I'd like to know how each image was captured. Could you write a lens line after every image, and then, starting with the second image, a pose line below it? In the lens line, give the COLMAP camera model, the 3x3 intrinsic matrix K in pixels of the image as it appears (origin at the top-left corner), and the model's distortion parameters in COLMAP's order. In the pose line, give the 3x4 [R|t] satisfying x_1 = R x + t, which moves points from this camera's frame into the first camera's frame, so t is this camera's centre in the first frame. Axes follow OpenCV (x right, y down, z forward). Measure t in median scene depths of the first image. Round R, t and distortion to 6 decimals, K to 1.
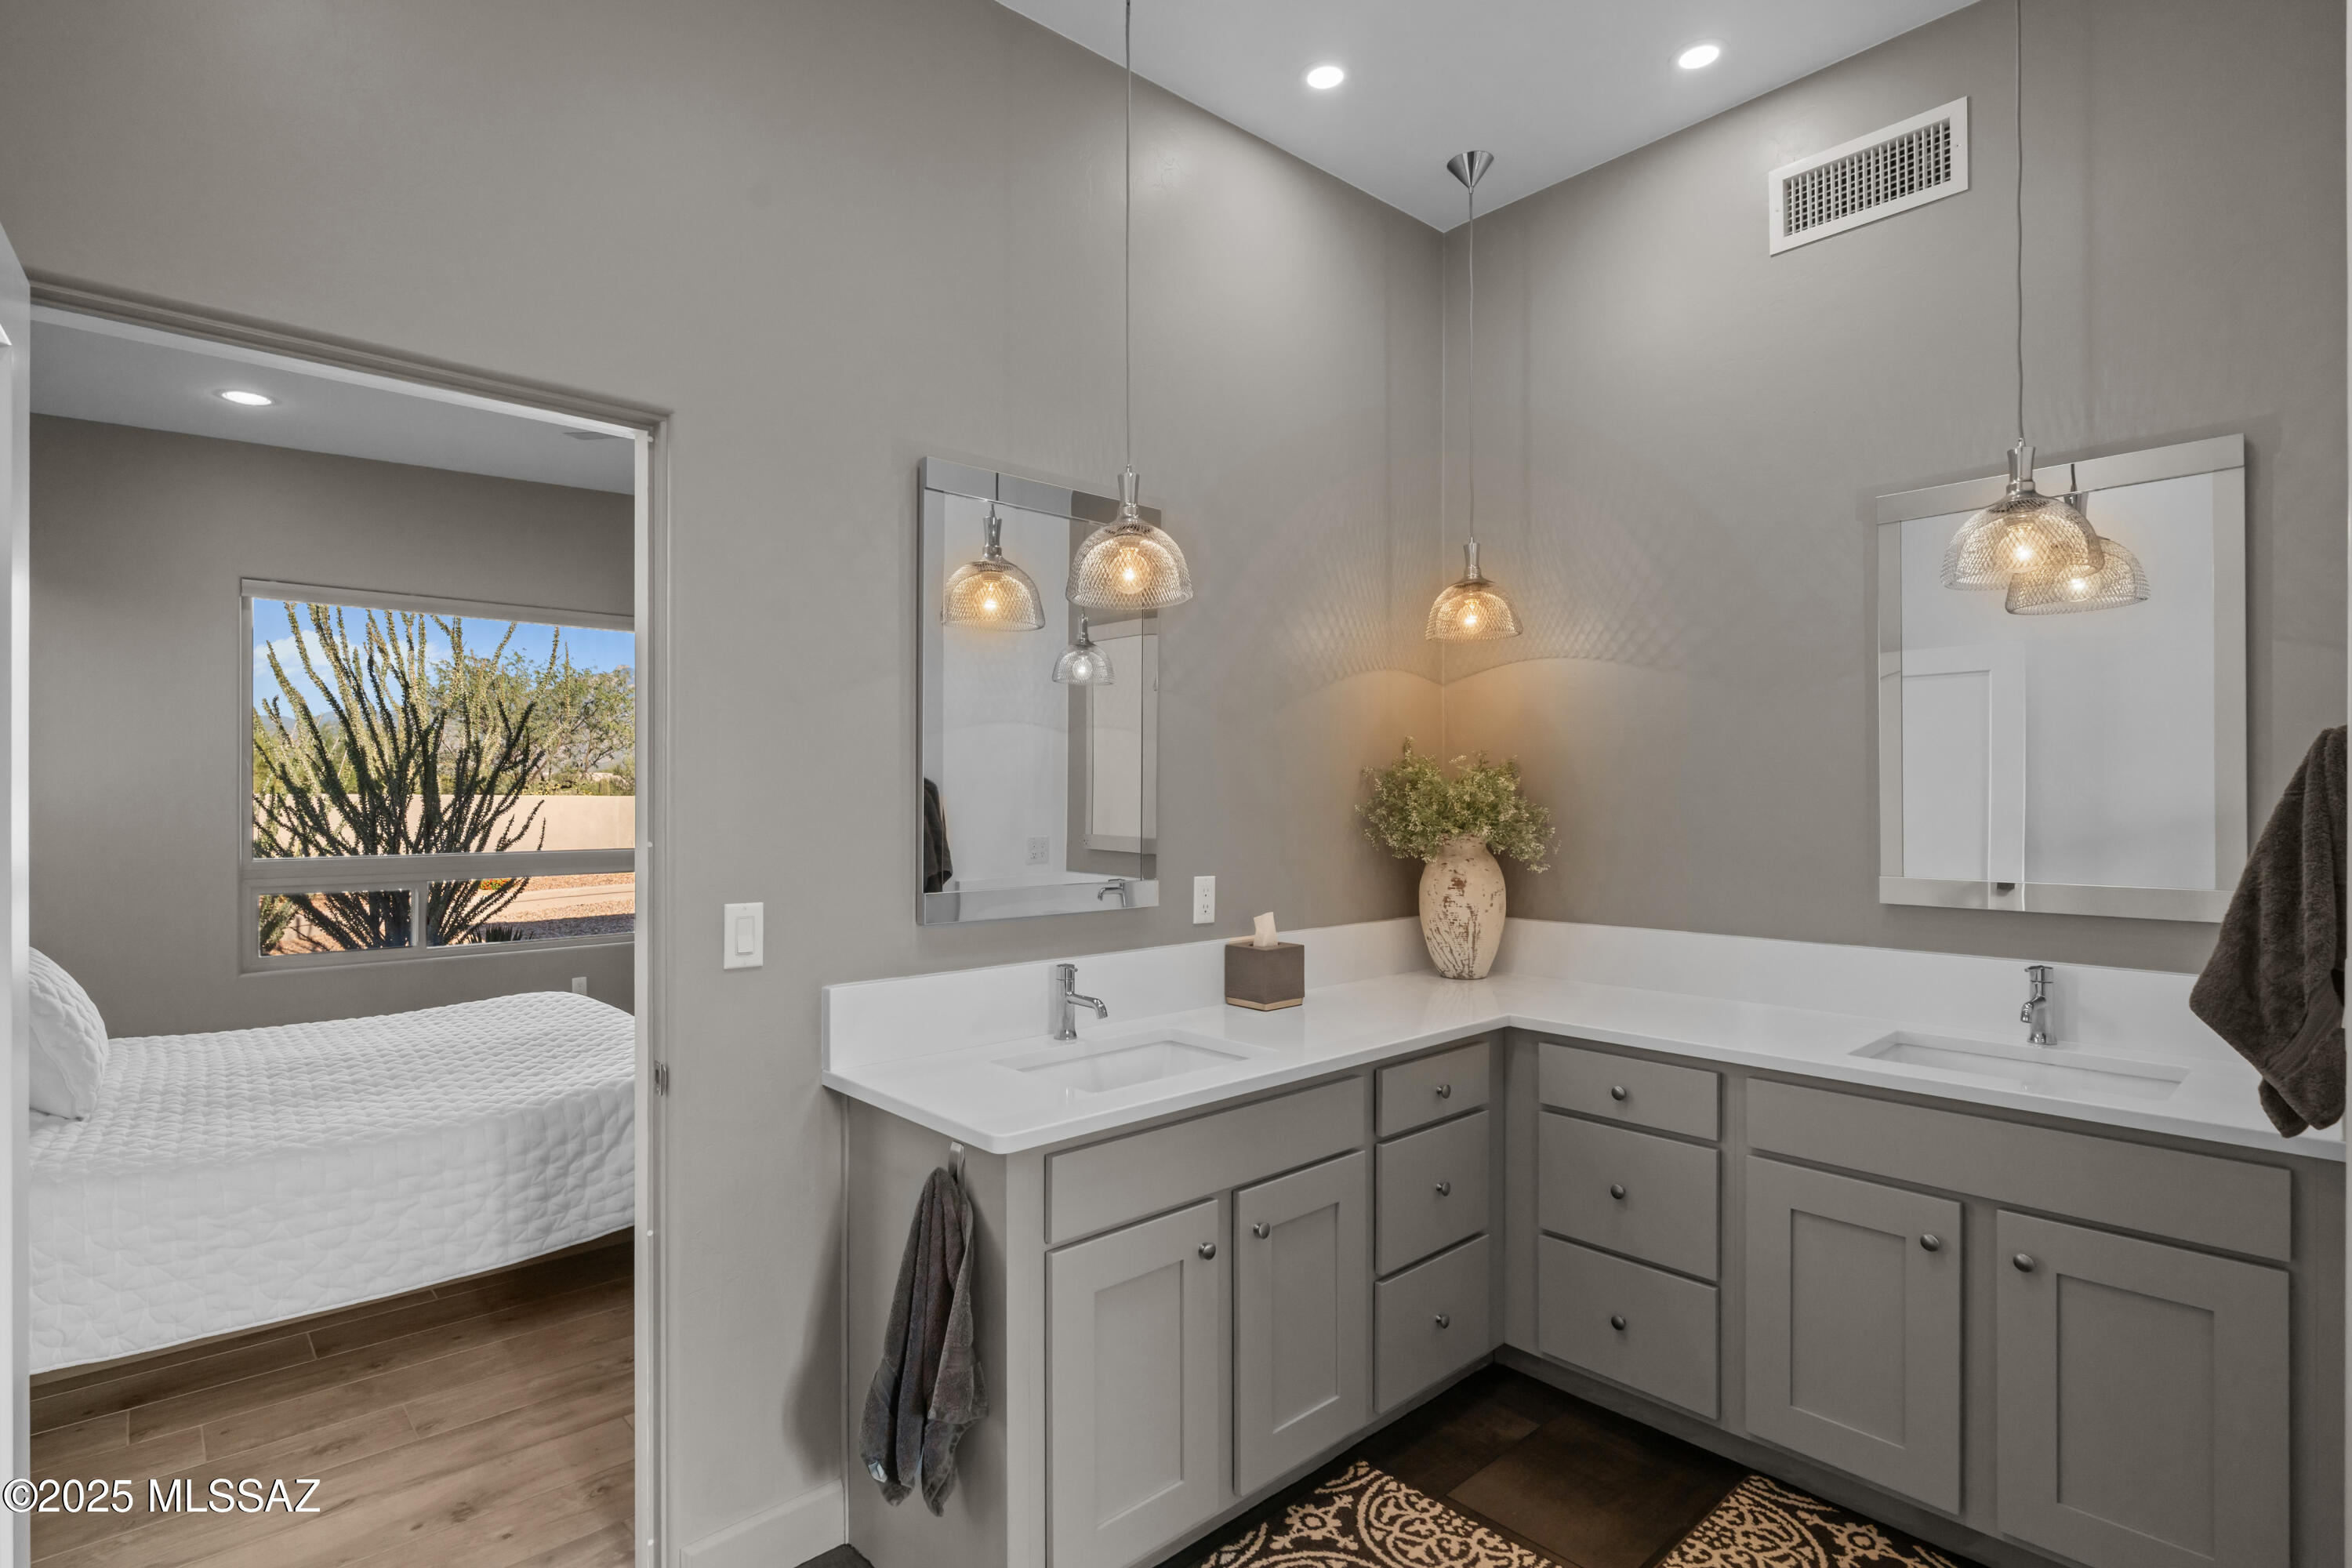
lens RADIAL K [[1135.3, 0, 1173.5], [0, 1135.3, 792.0], [0, 0, 1]] dist [-0.001020, -0.000273]
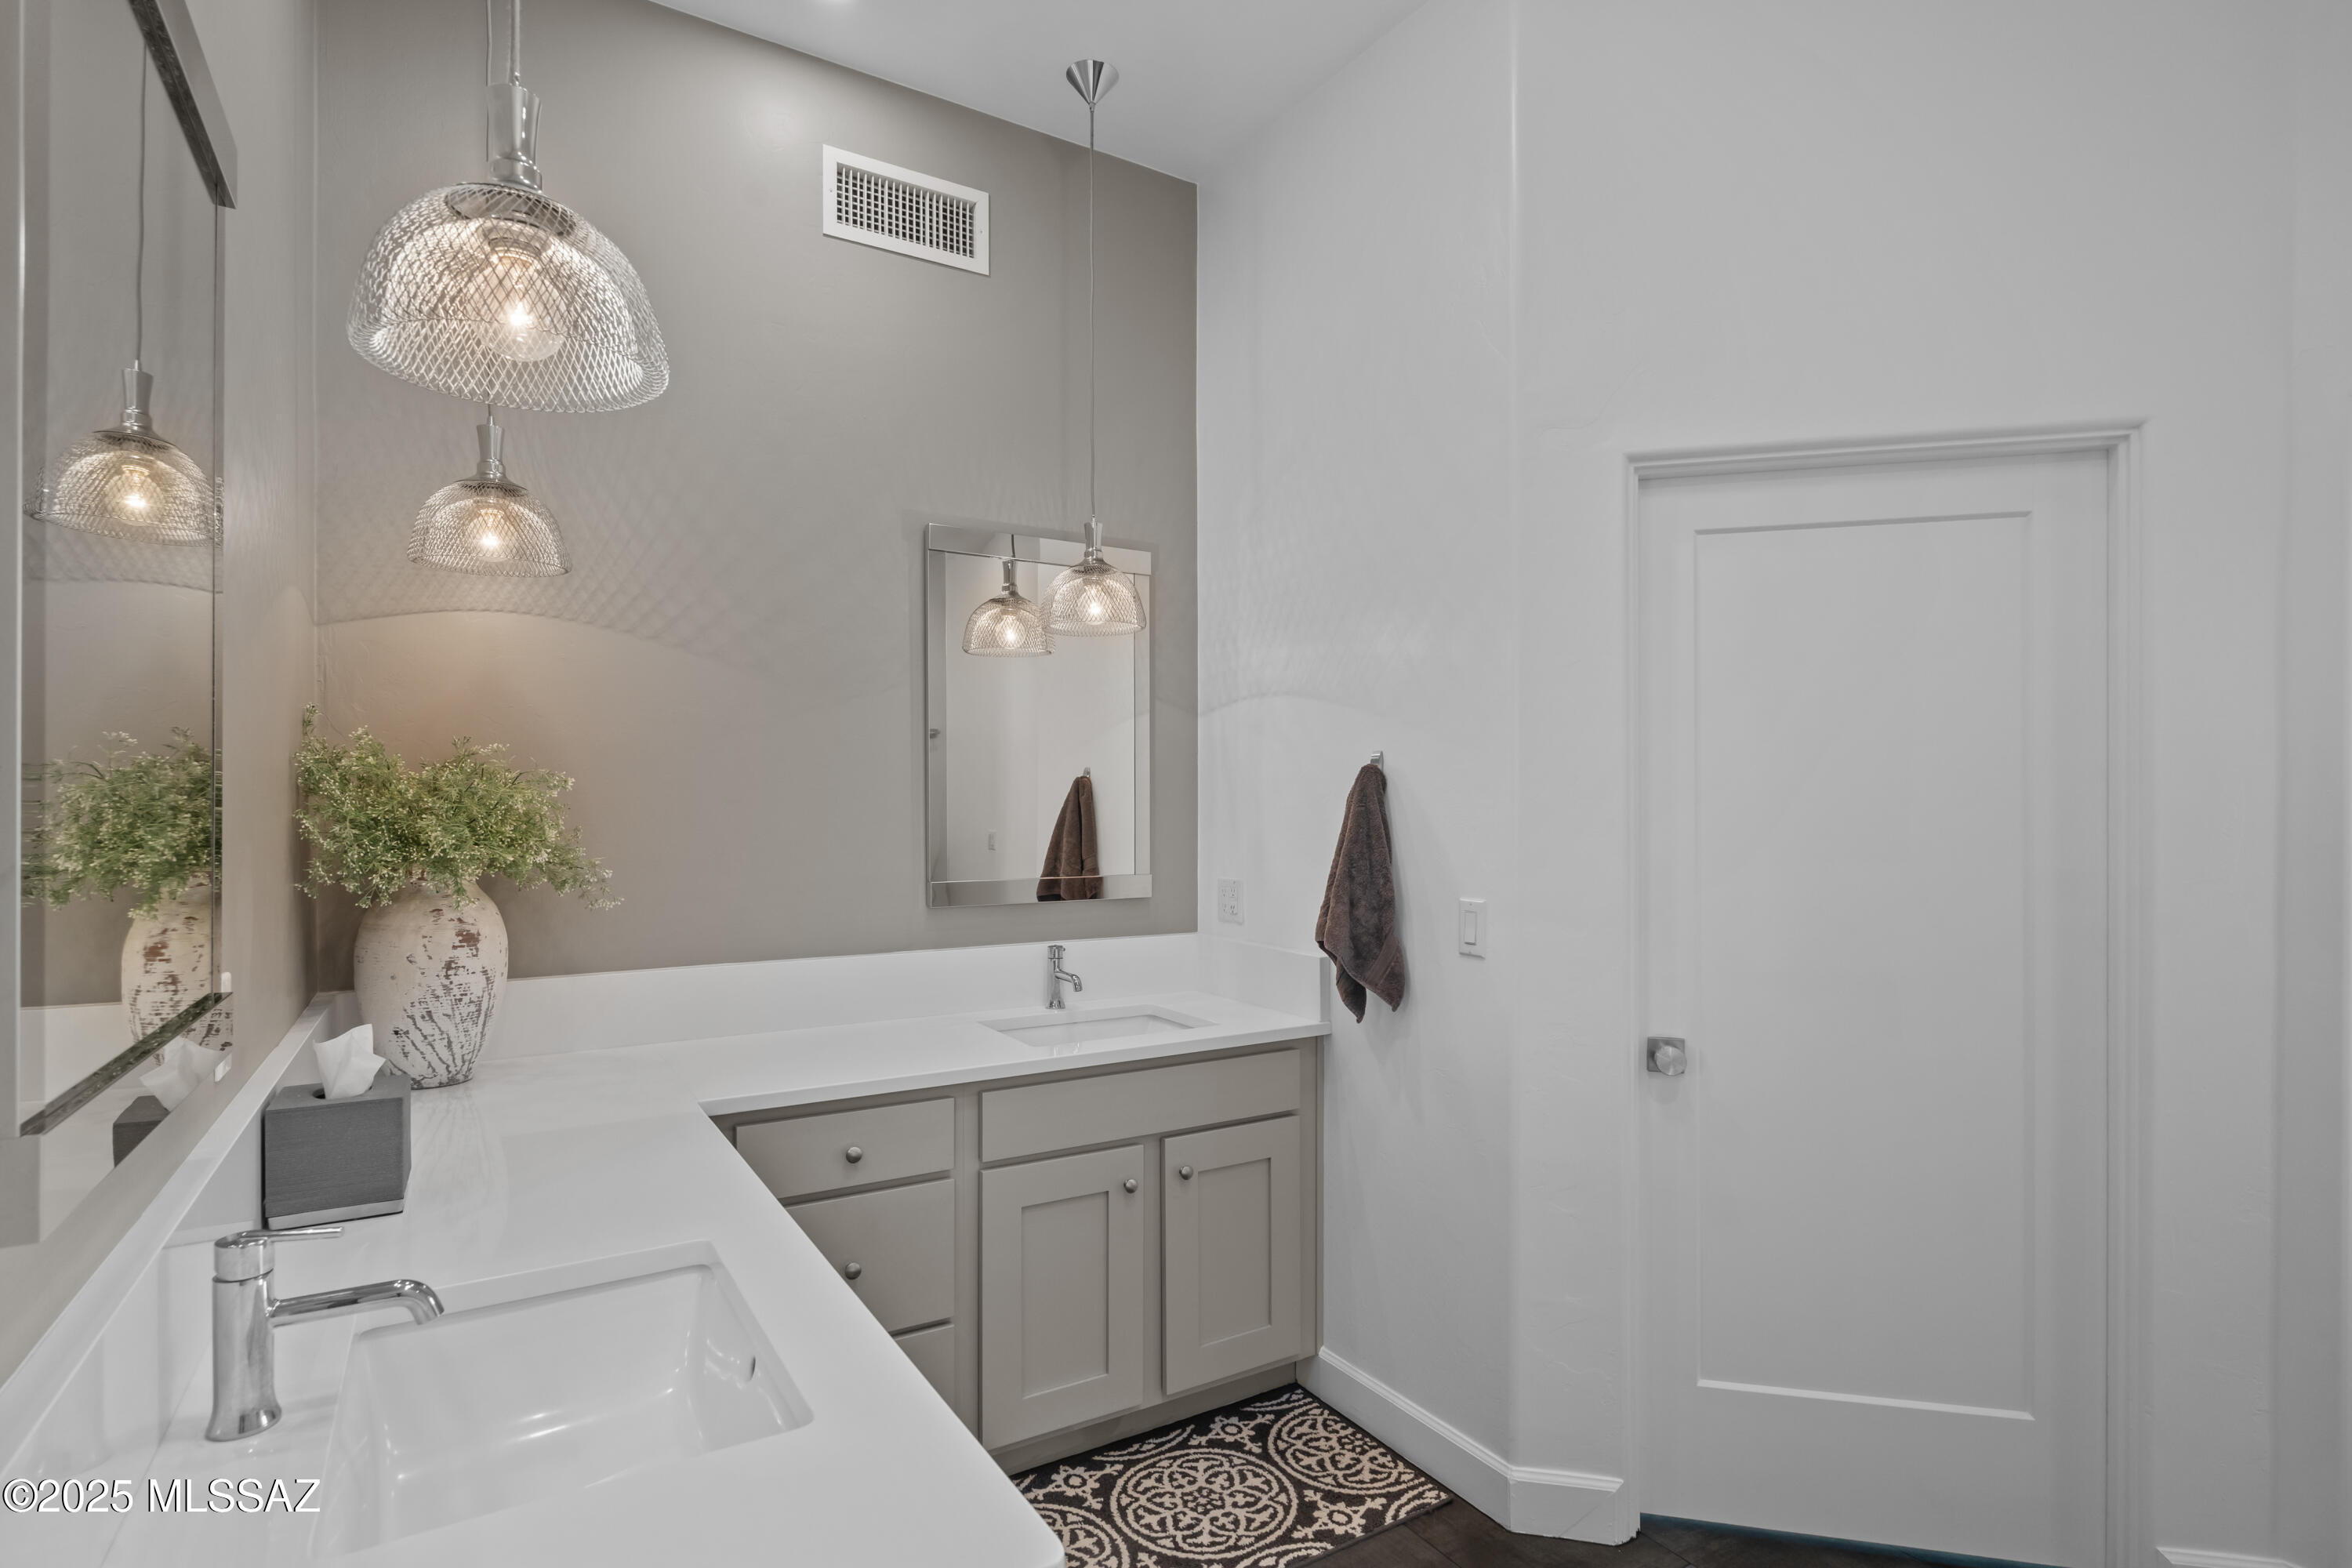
lens RADIAL K [[1159.2, 0, 1173.9], [0, 1159.2, 808.8], [0, 0, 1]] dist [-0.000978, -0.000288]
pose [[0.195246, -0.002071, 0.980752, -0.404093], [-0.009573, 0.999946, 0.004017, -0.001224], [-0.980708, -0.010173, 0.195216, 0.579462]]
